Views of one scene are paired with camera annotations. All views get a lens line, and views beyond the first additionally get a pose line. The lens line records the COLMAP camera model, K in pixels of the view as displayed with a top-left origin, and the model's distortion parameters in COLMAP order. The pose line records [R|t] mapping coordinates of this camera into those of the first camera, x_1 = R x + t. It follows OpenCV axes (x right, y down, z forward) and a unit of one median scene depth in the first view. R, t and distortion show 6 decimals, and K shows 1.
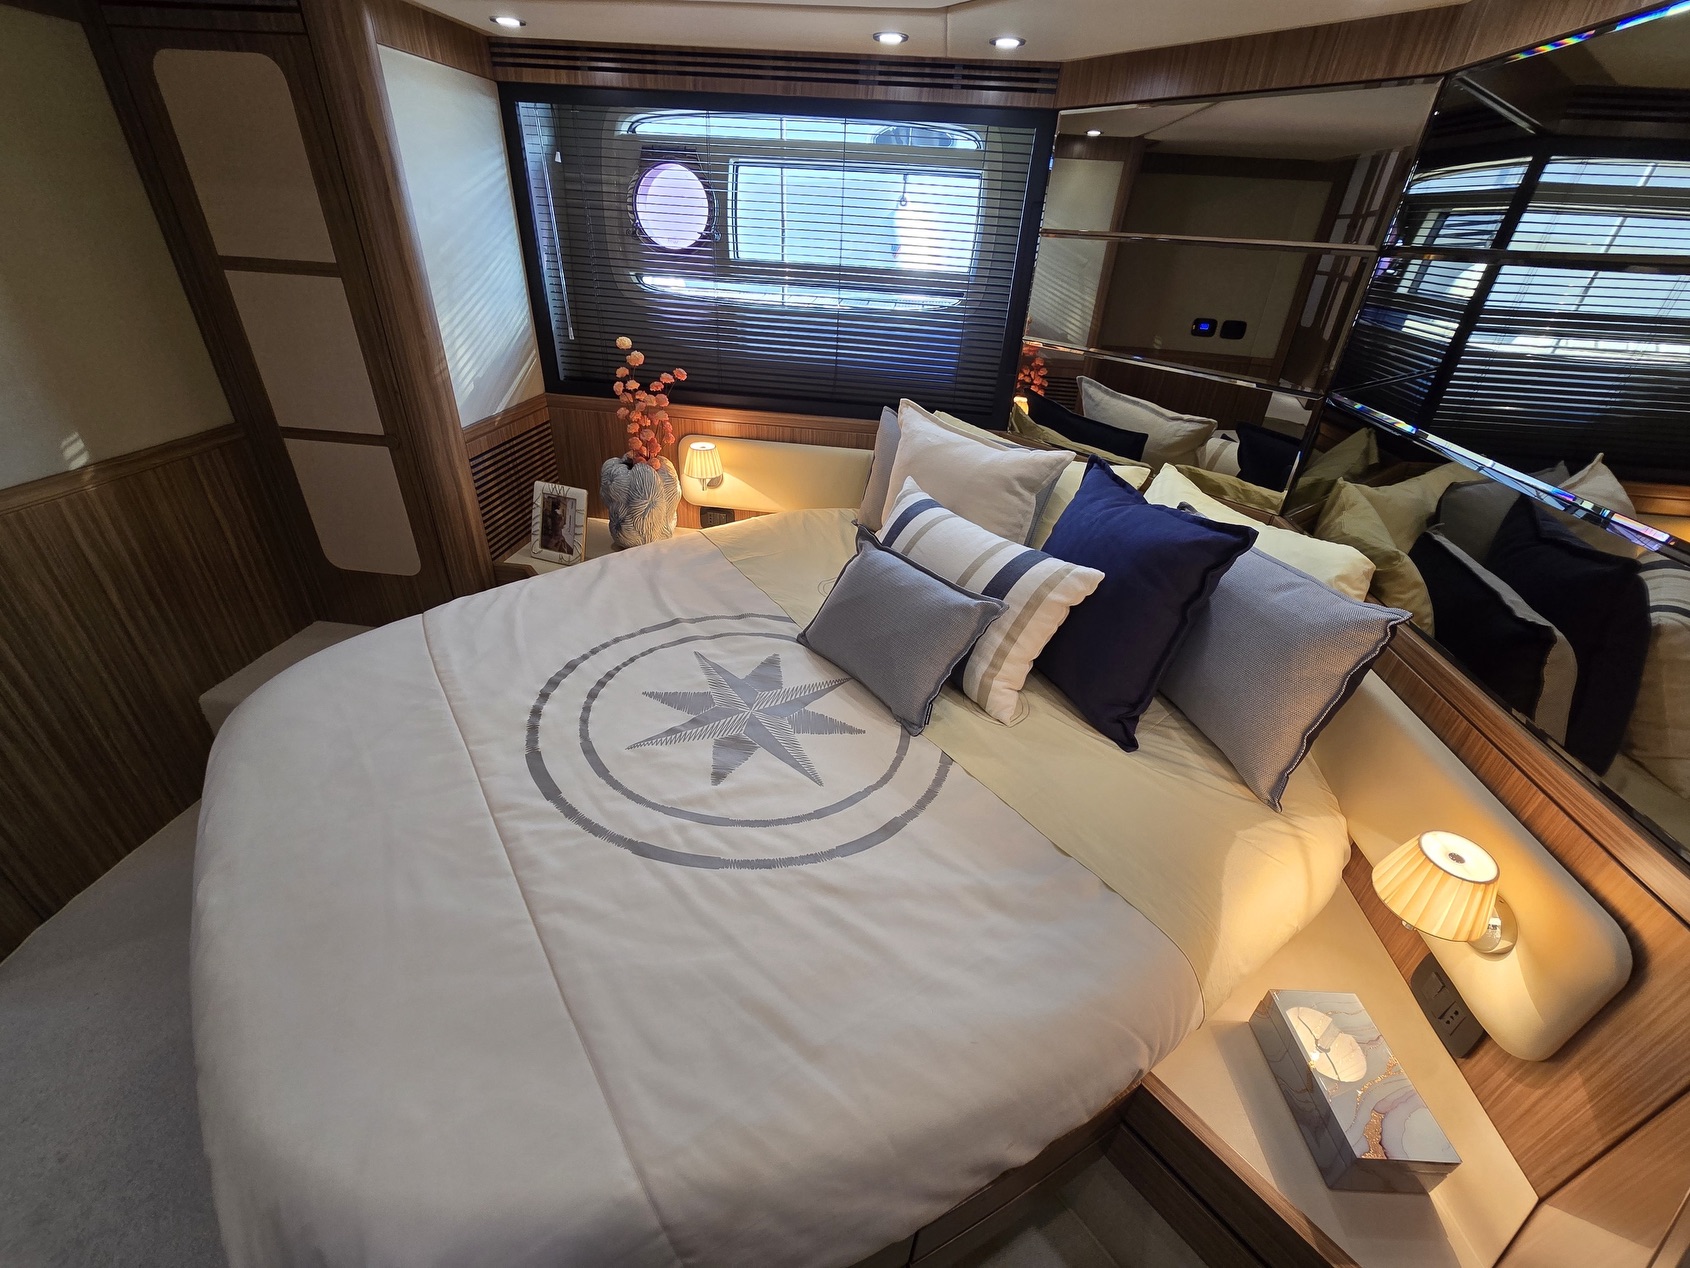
lens RADIAL K [[698.6, 0, 845.7], [0, 698.6, 629.1], [0, 0, 1]] dist [-0.004781, 0.002479]
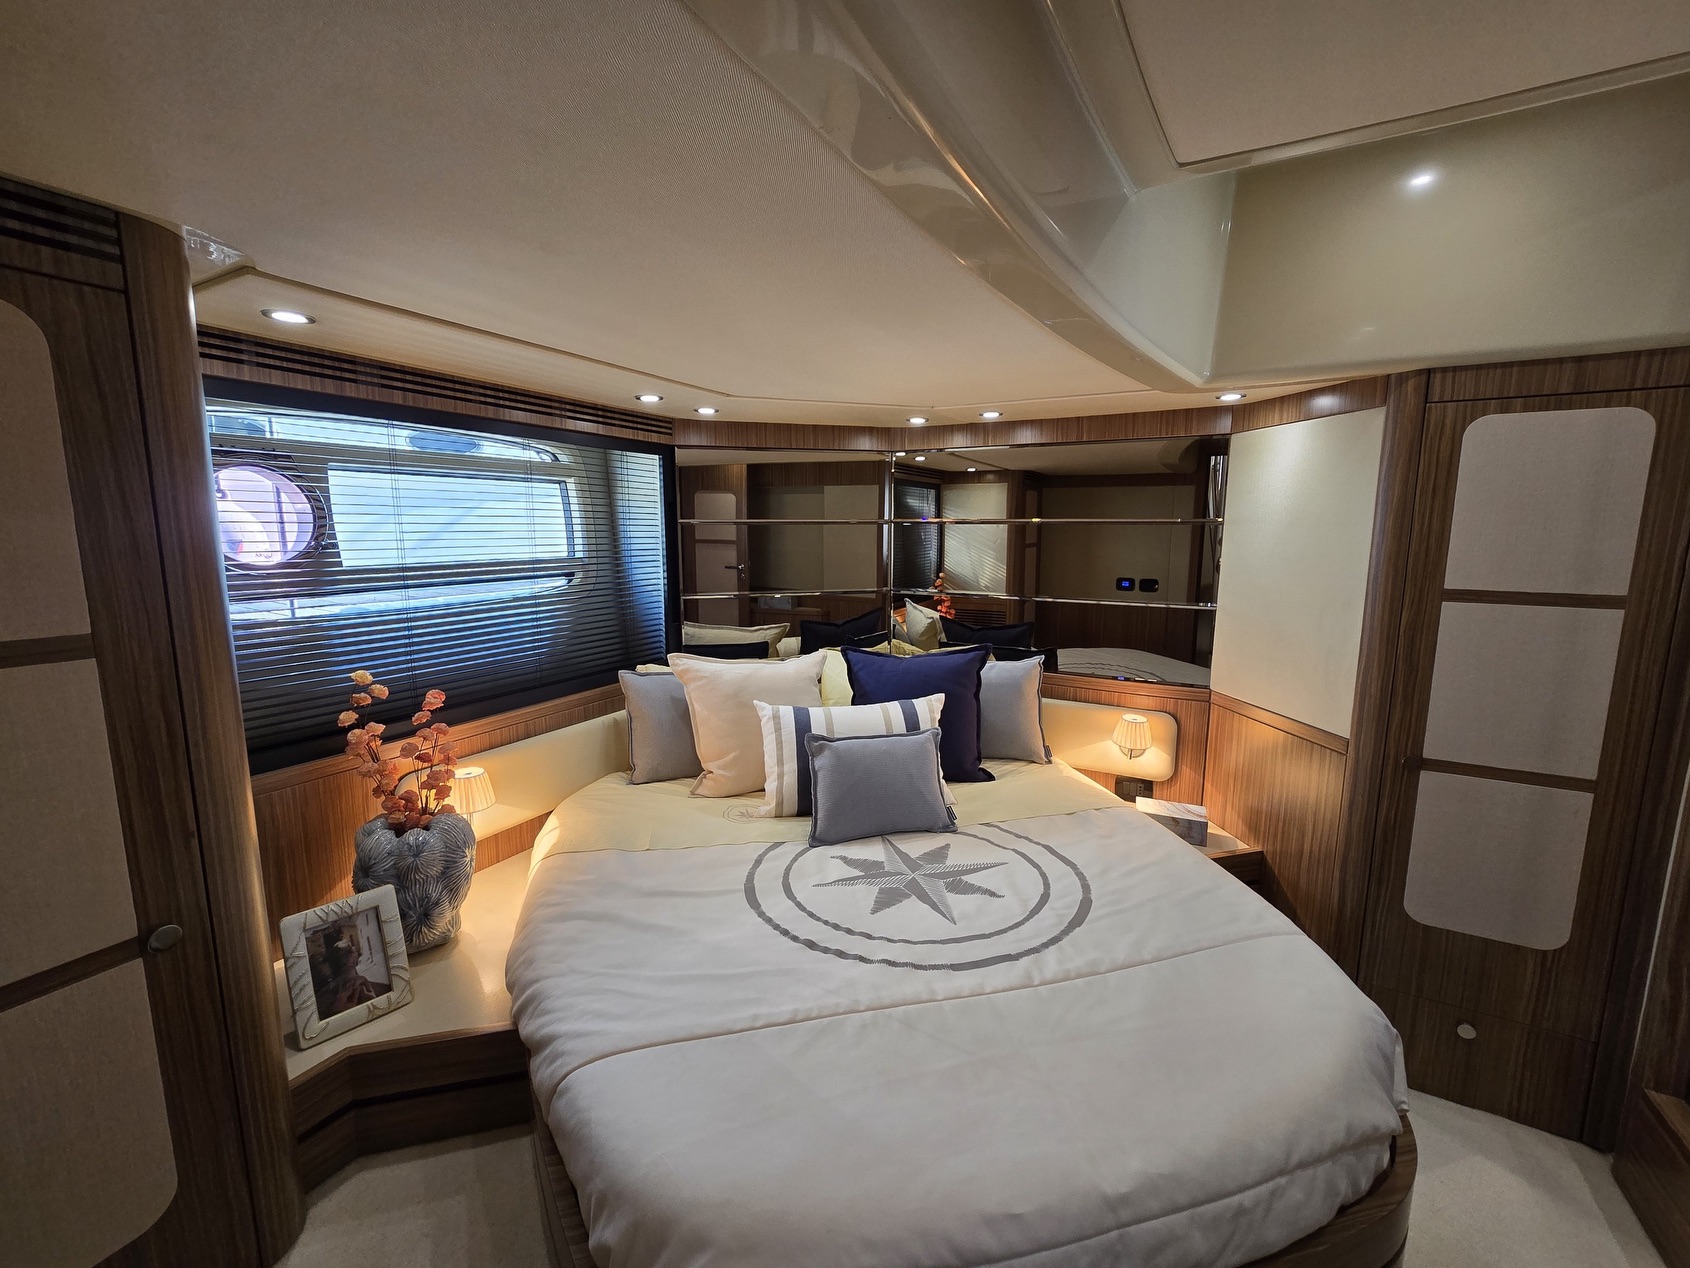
lens RADIAL K [[698.6, 0, 849.8], [0, 698.6, 630.6], [0, 0, 1]] dist [-0.004781, 0.002479]
pose [[0.370713, -0.188963, 0.909321, -0.915418], [0.486008, 0.873798, -0.016555, -0.219030], [-0.791434, 0.448074, 0.415766, 0.297694]]
